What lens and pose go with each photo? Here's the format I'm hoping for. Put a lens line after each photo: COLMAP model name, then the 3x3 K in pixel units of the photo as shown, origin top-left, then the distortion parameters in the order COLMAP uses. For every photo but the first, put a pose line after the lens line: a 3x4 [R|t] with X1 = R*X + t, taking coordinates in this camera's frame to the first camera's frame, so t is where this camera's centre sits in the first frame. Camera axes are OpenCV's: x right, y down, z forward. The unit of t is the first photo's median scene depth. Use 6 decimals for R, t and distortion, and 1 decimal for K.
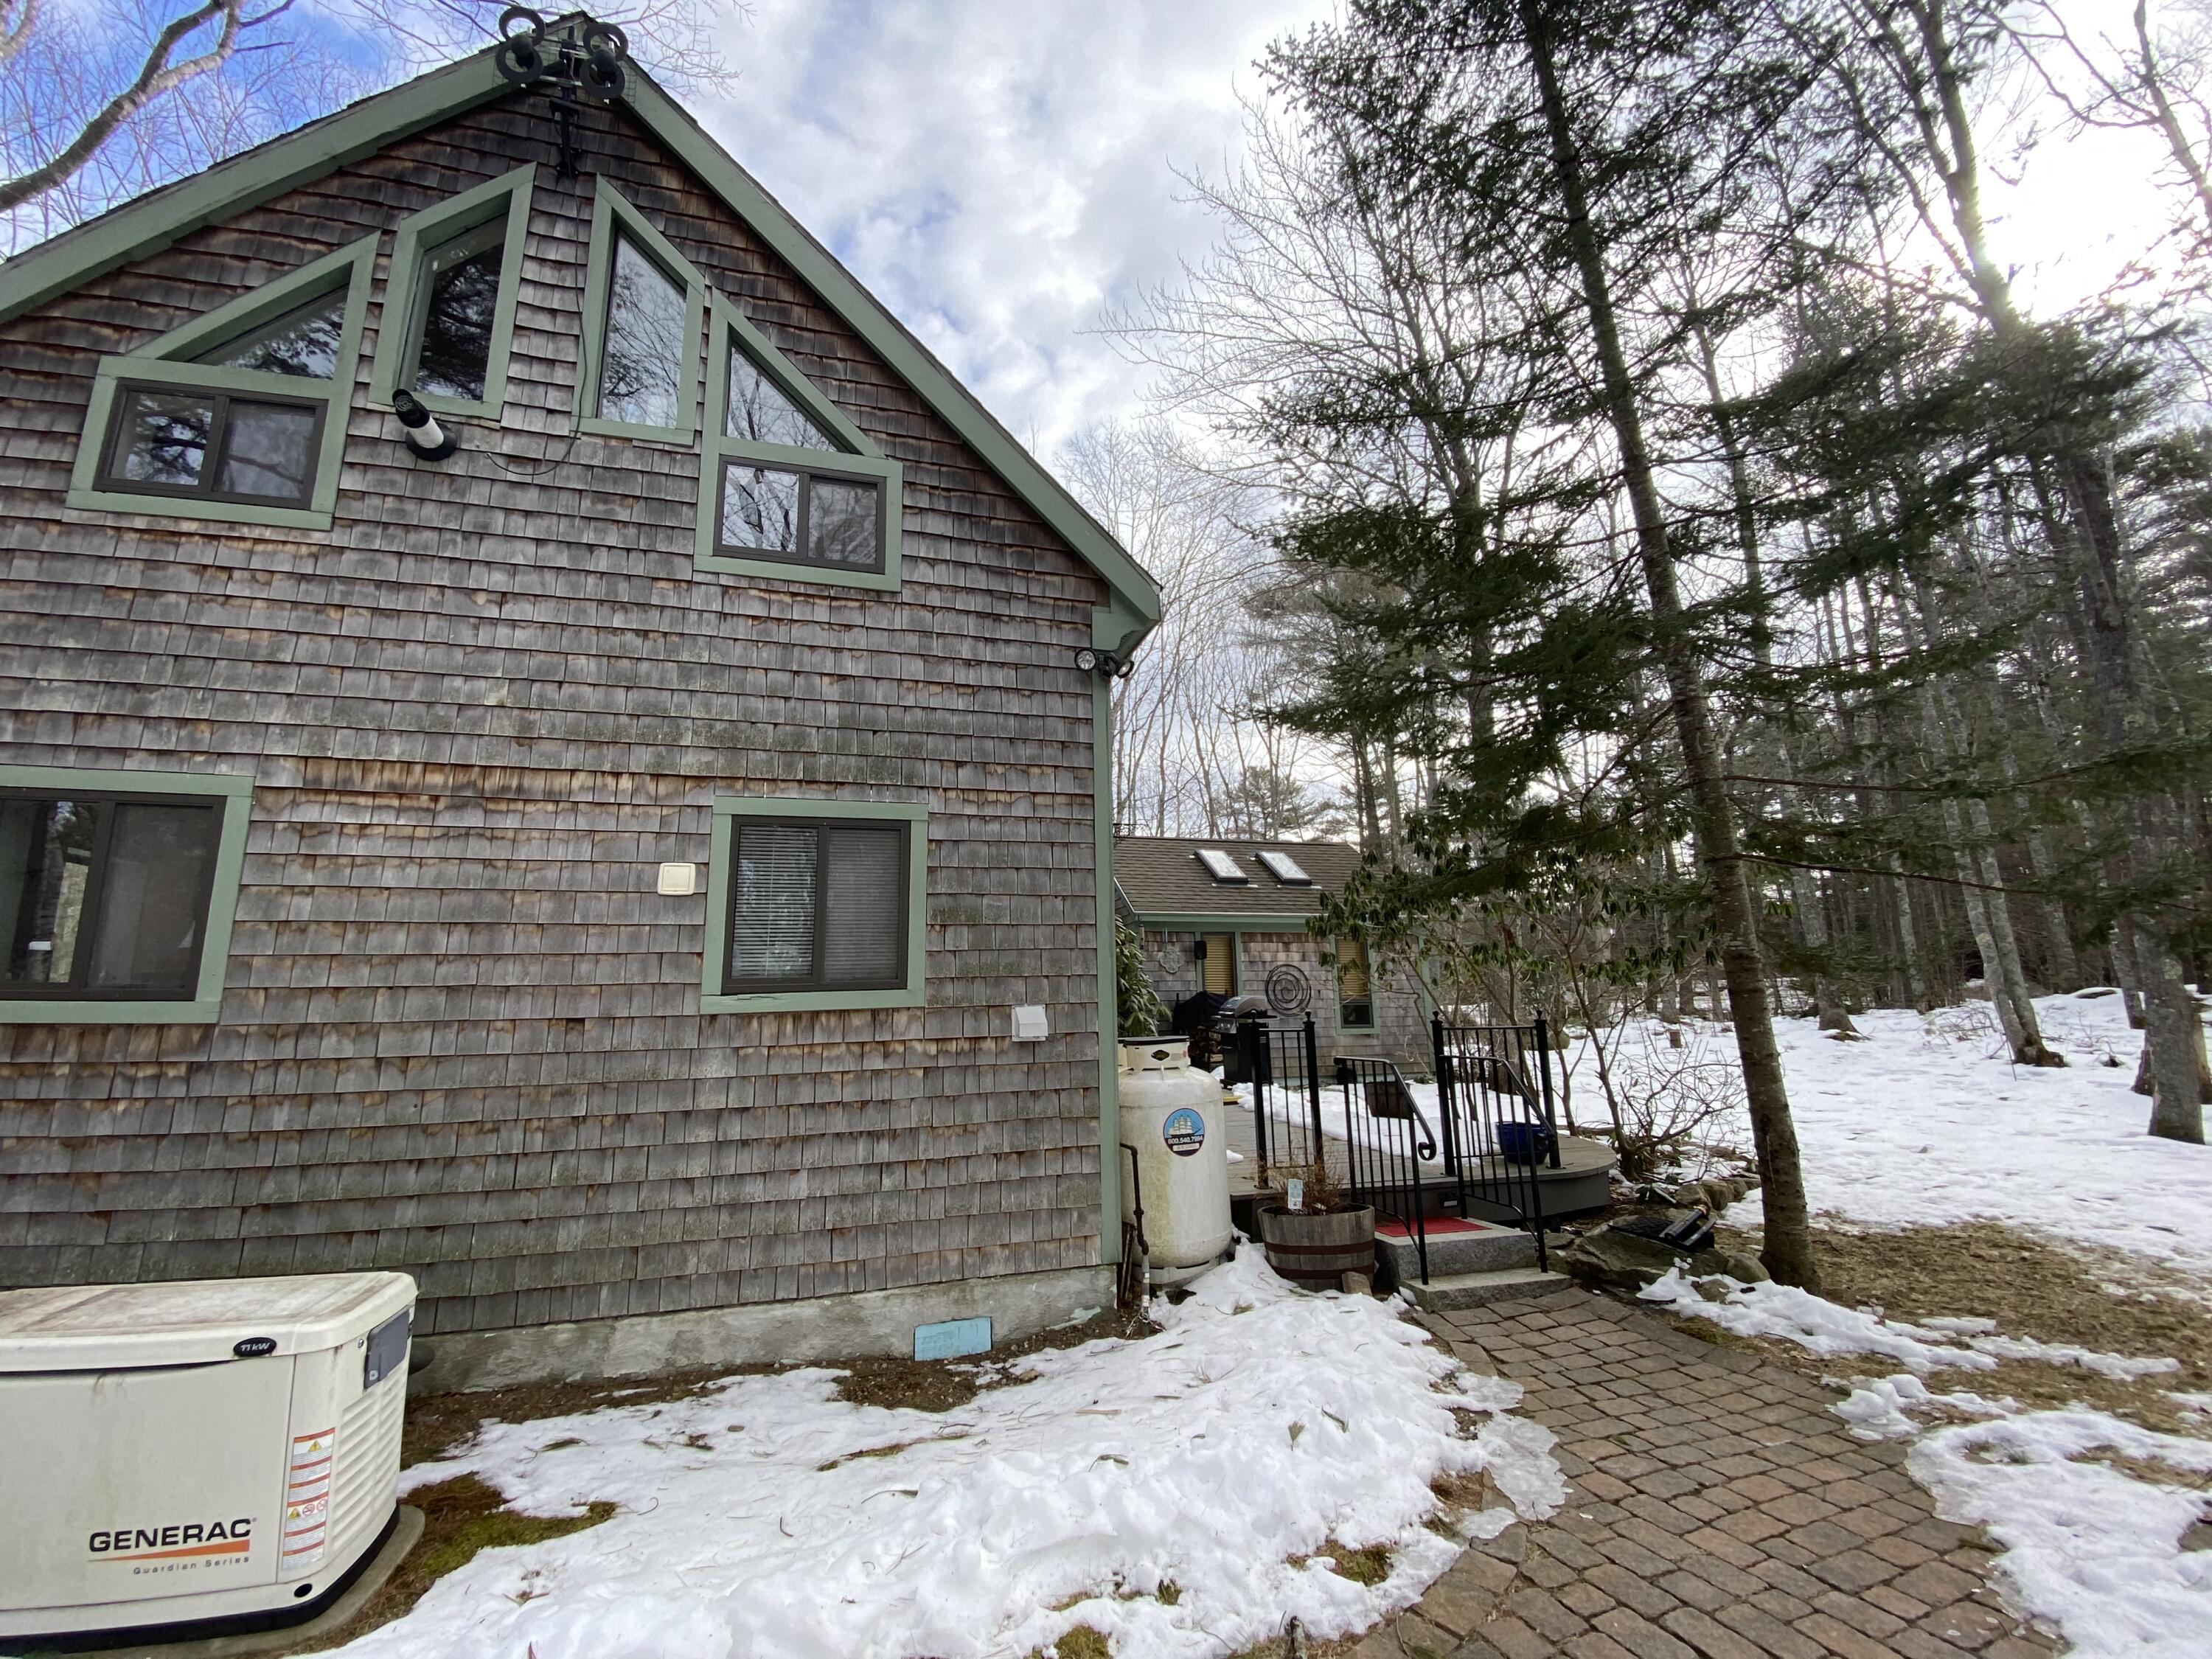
lens RADIAL K [[910.3, 0, 1102.6], [0, 910.3, 826.9], [0, 0, 1]] dist [0.024000, -0.023650]
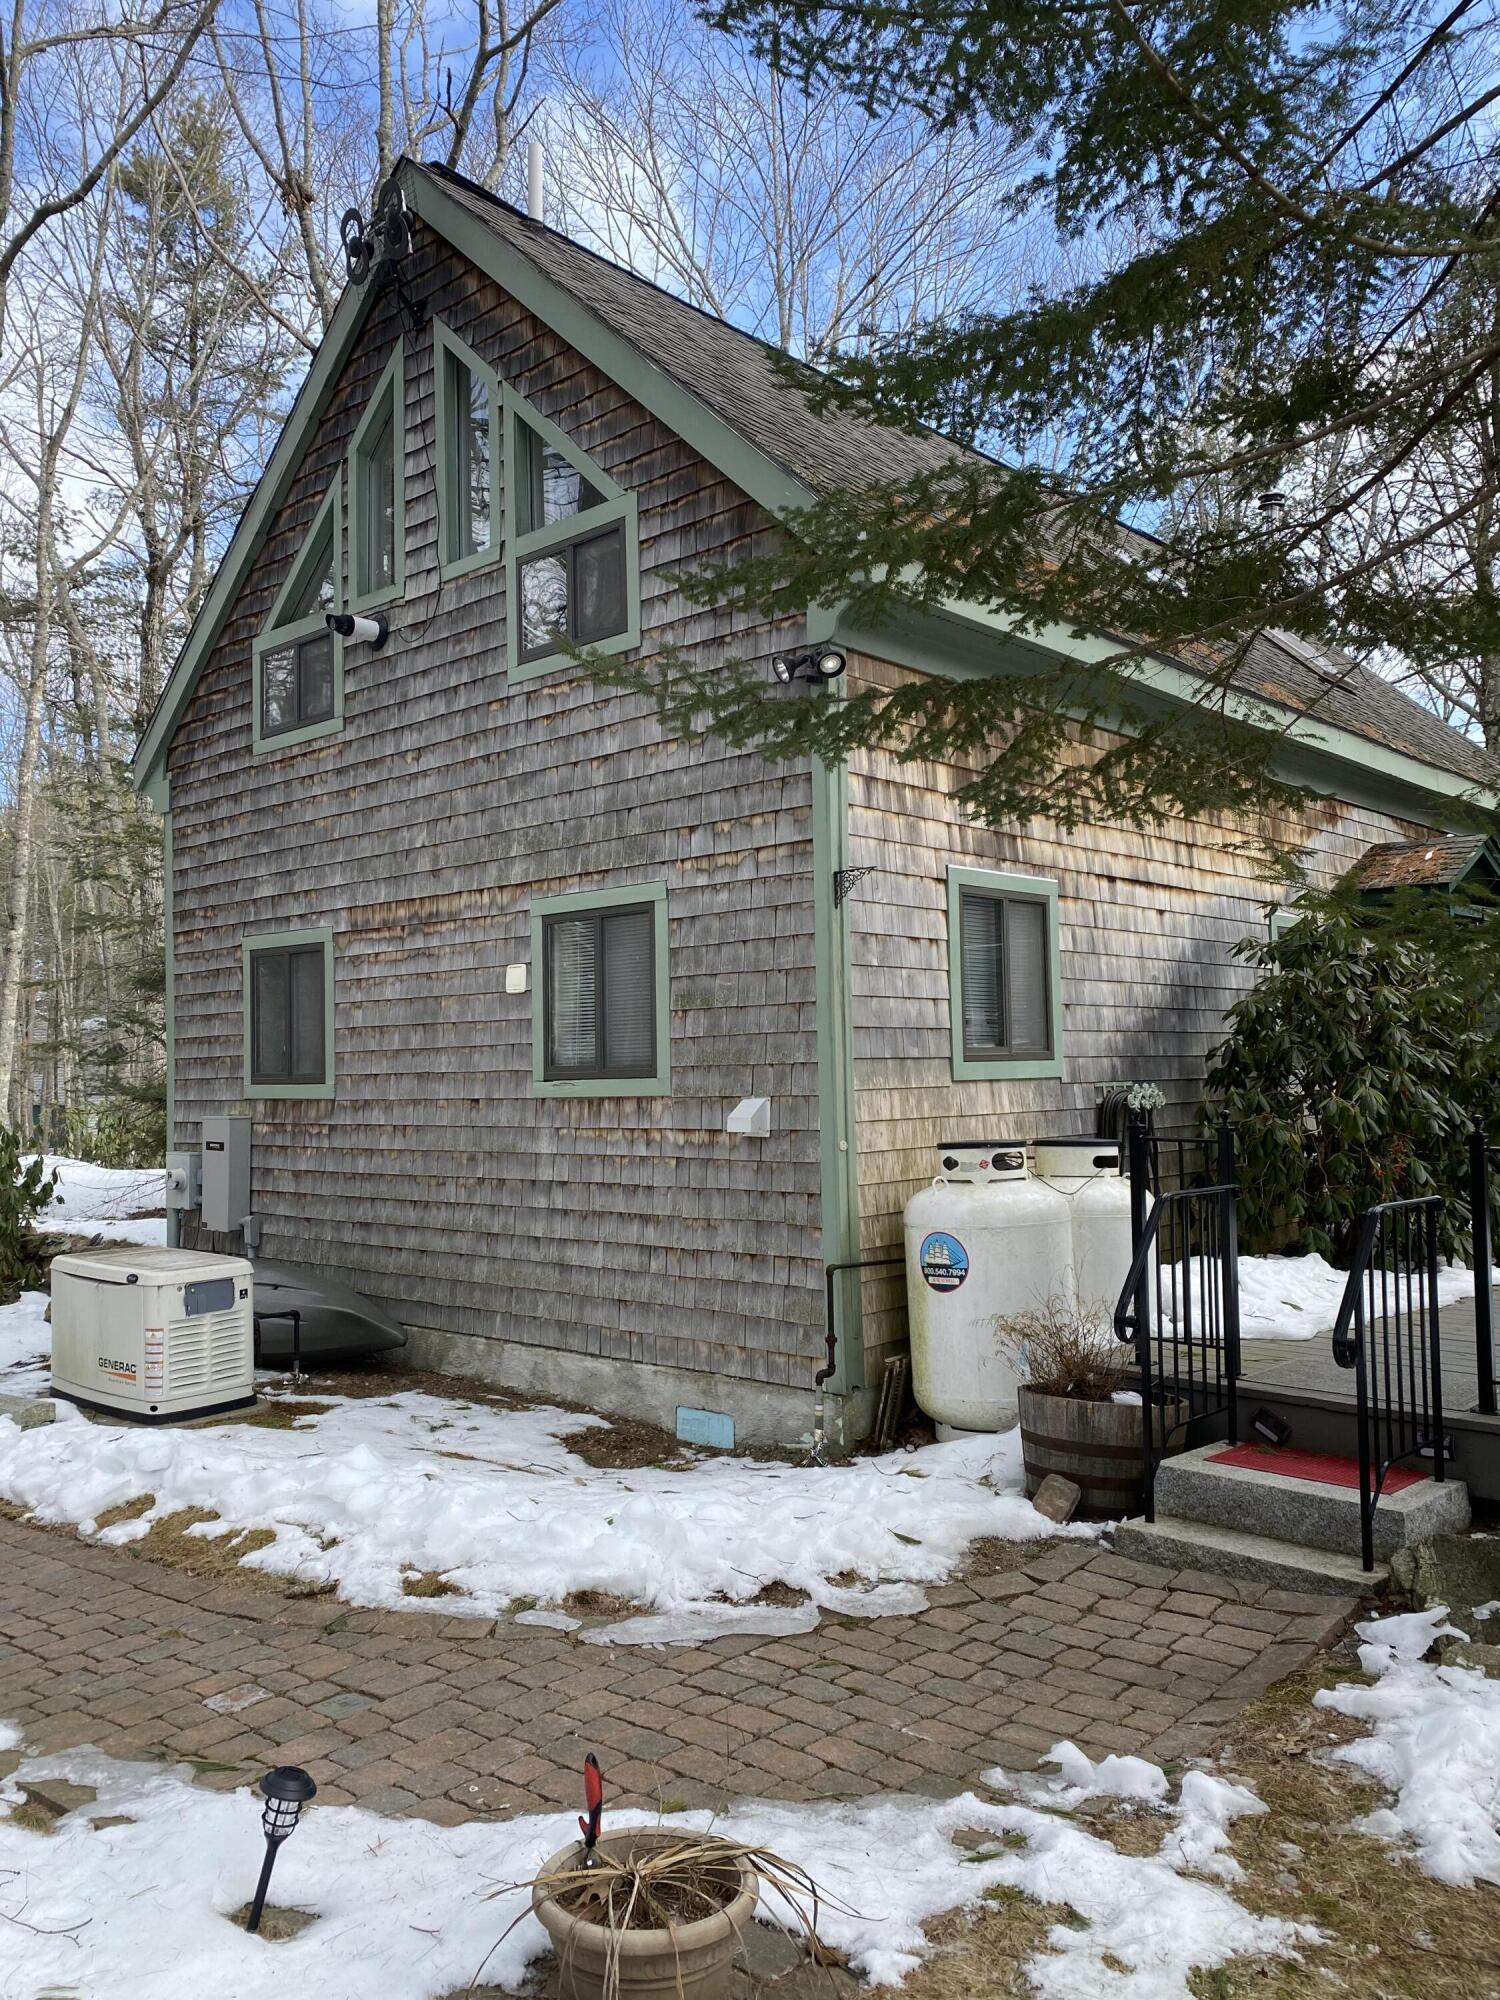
lens RADIAL K [[1518.3, 0, 698.9], [0, 1518.3, 997.5], [0, 0, 1]] dist [0.123030, -0.259260]
pose [[0.502441, -0.029200, -0.864118, 1.264219], [0.174534, 0.982280, 0.068290, -0.009048], [0.846812, -0.185130, 0.498634, 0.257177]]
